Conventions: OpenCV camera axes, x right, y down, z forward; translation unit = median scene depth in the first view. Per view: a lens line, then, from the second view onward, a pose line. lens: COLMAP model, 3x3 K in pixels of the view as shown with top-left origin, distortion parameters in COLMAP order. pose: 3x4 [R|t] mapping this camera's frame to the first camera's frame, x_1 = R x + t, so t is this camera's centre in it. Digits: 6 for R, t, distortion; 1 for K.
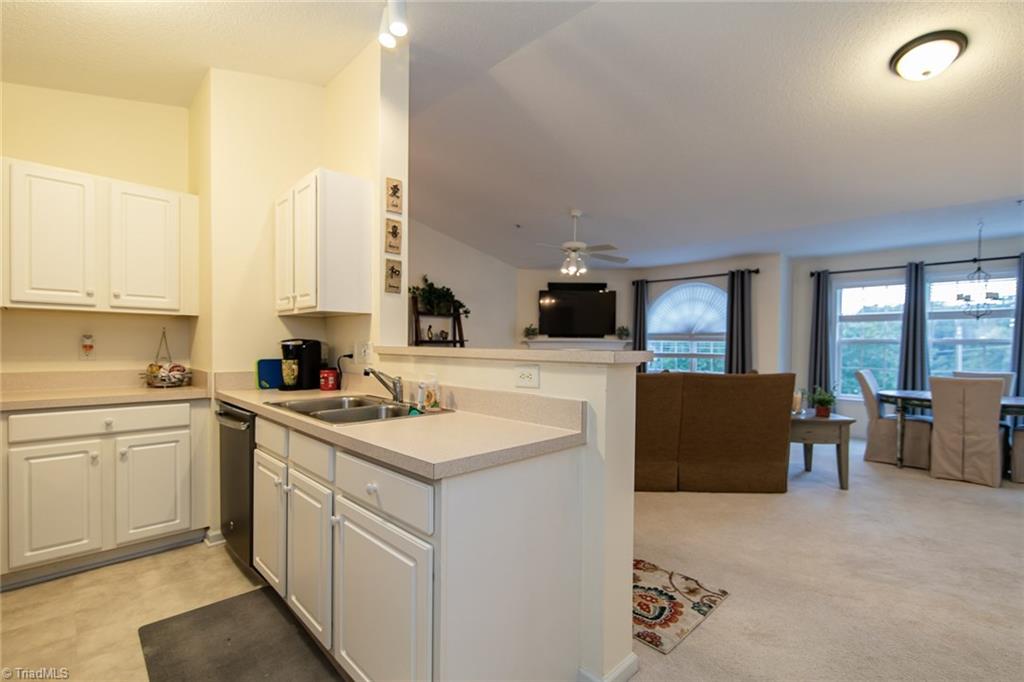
lens RADIAL K [[459.4, 0, 516.7], [0, 459.4, 353.4], [0, 0, 1]] dist [-0.000613, -0.000196]
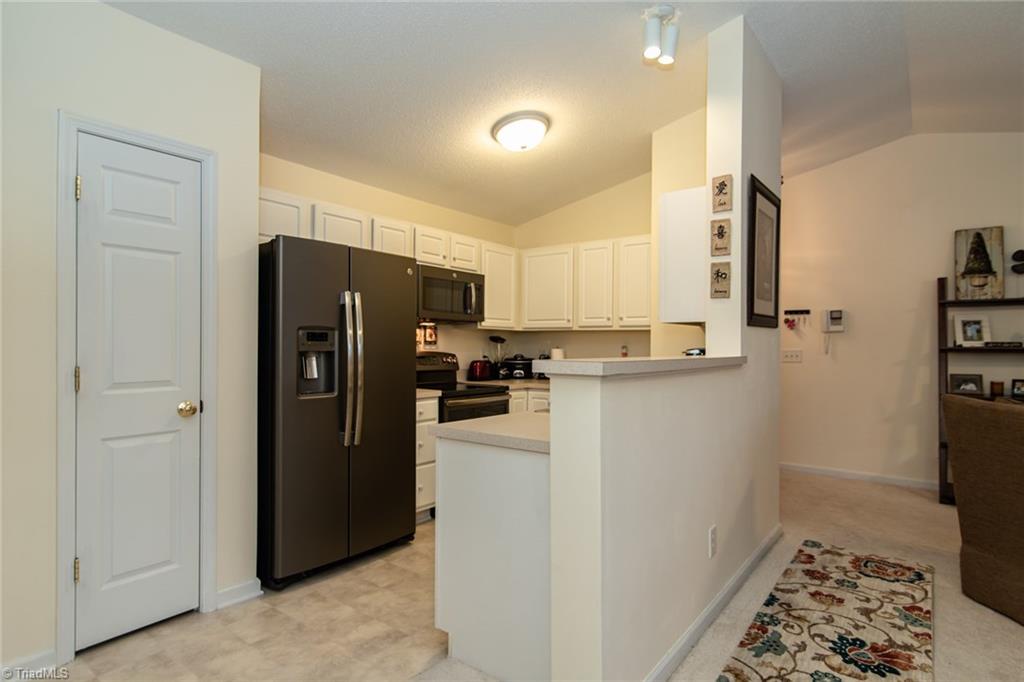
lens RADIAL K [[546.8, 0, 513.5], [0, 546.8, 344.4], [0, 0, 1]] dist [0.000768, 0.000527]
pose [[0.129739, -0.010620, -0.991491, 0.712958], [-0.026612, 0.999545, -0.014188, -0.011522], [0.991191, 0.028226, 0.129397, 0.417387]]
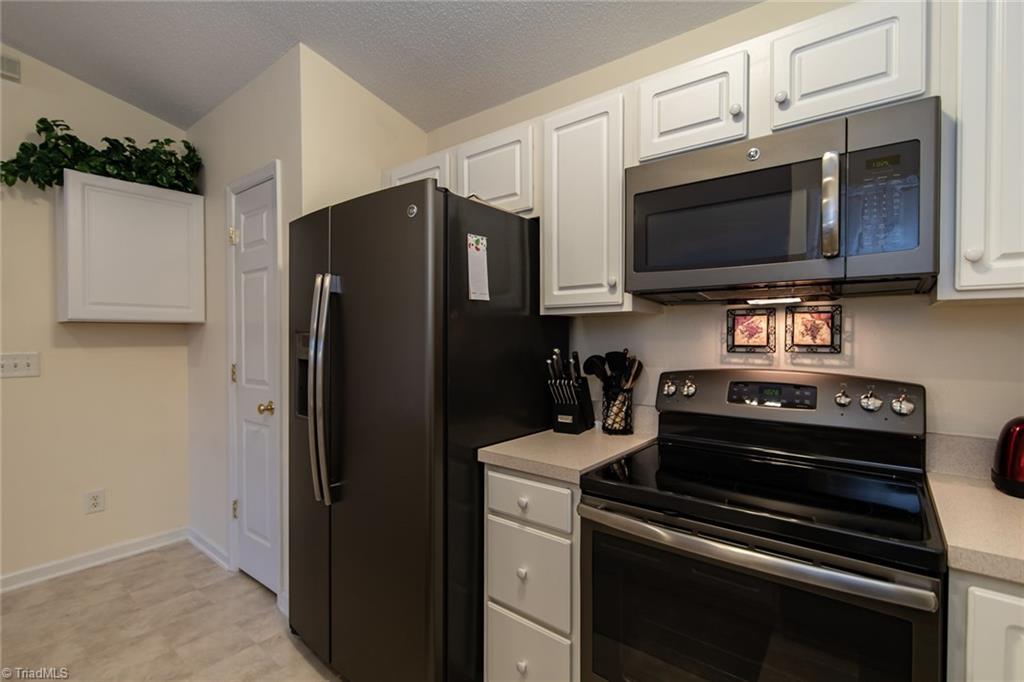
lens RADIAL K [[465.7, 0, 514.4], [0, 465.7, 343.1], [0, 0, 1]] dist [0.000934, -0.000389]
pose [[-0.992570, -0.008886, -0.121353, -0.534504], [-0.013091, 0.999339, 0.033904, -0.053487], [0.120971, 0.035241, -0.992030, 0.870802]]
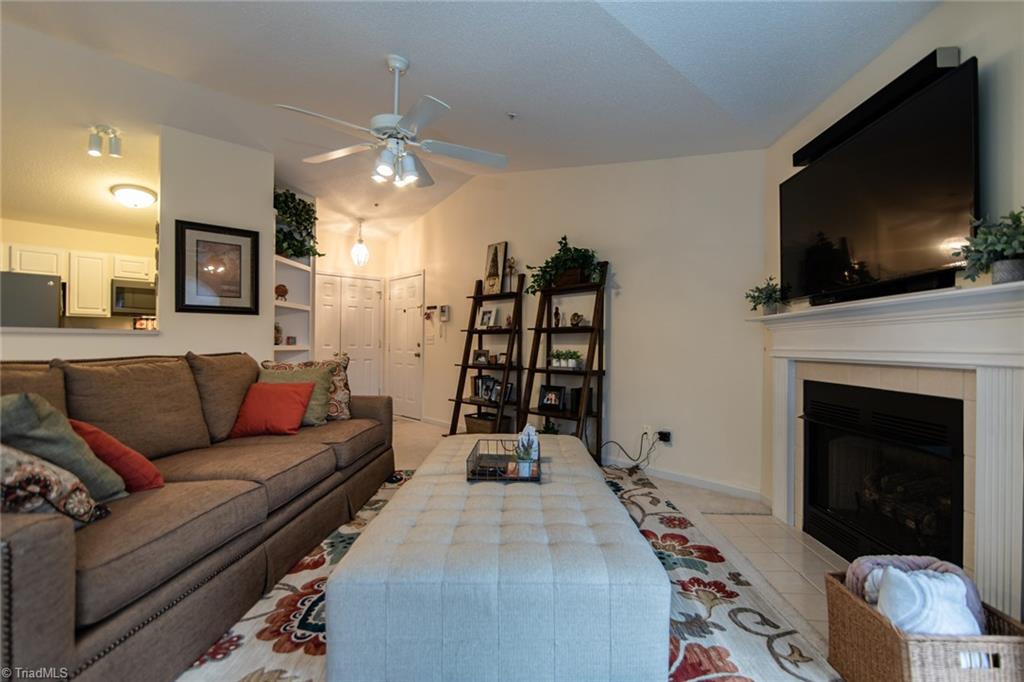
lens RADIAL K [[461.8, 0, 514.0], [0, 461.8, 342.3], [0, 0, 1]] dist [-0.002054, -0.000293]
pose [[-0.031465, -0.016155, -0.999374, 1.139147], [-0.028747, 0.999470, -0.015252, 0.011809], [0.999091, 0.028250, -0.031913, 2.097677]]
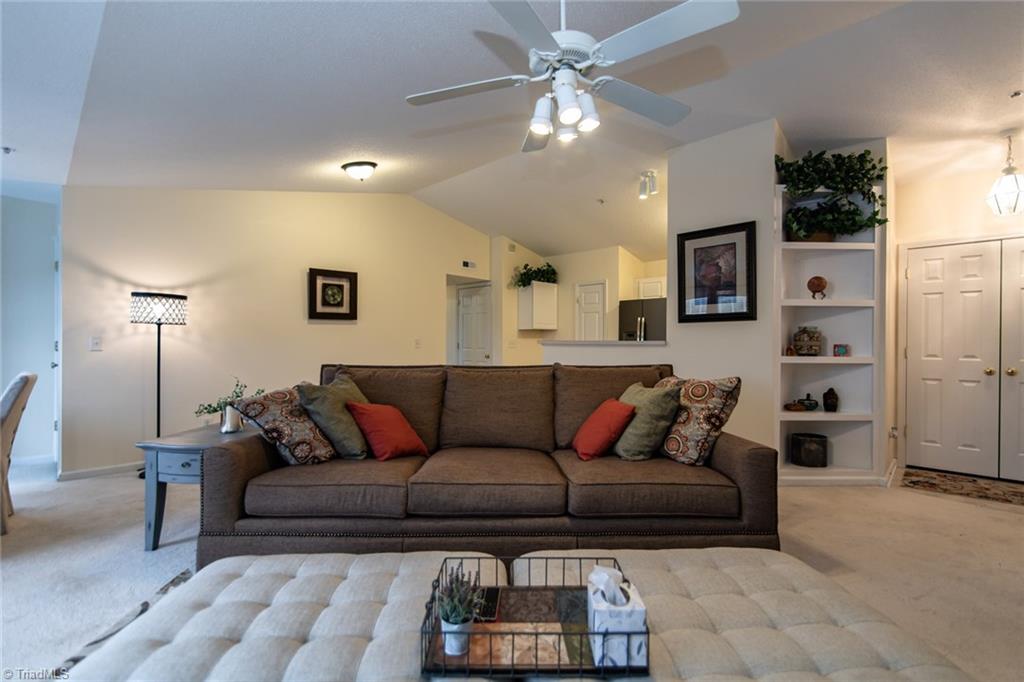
lens RADIAL K [[461.8, 0, 514.0], [0, 461.8, 342.3], [0, 0, 1]] dist [-0.002054, -0.000293]
pose [[-0.999516, -0.014083, -0.027749, 0.316727], [-0.014688, 0.999656, 0.021738, -0.035383], [0.027434, 0.022135, -0.999379, 2.476571]]
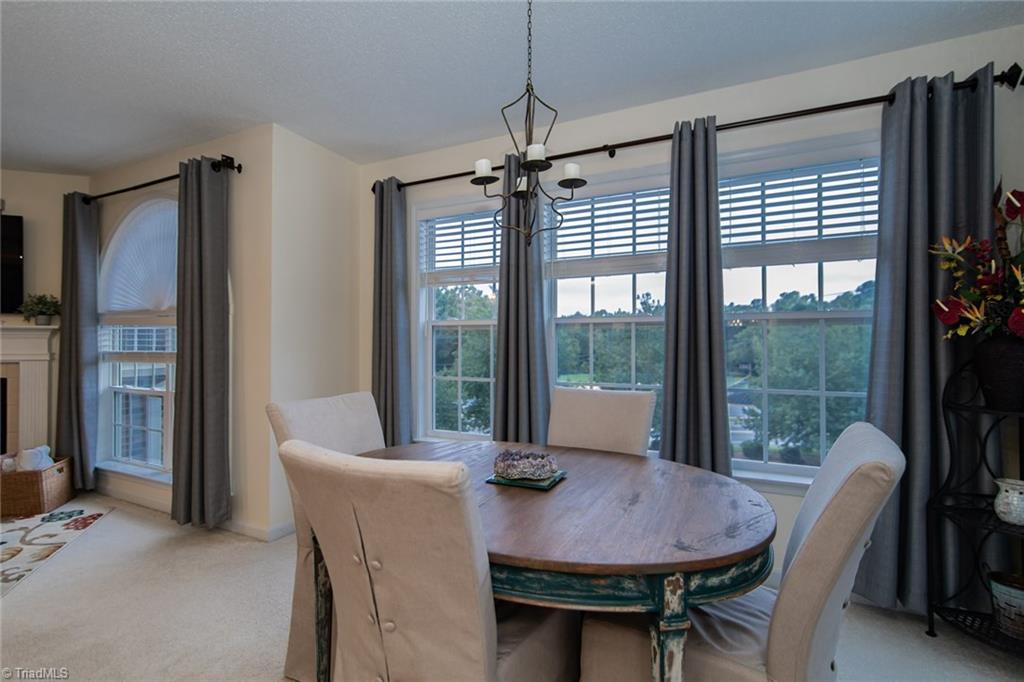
lens RADIAL K [[468.0, 0, 516.9], [0, 468.0, 335.1], [0, 0, 1]] dist [-0.002613, -0.000547]
pose [[0.942971, -0.007337, 0.332795, 1.374742], [0.016478, 0.999560, -0.024653, 0.000274], [-0.332468, 0.028730, 0.942677, 1.064386]]
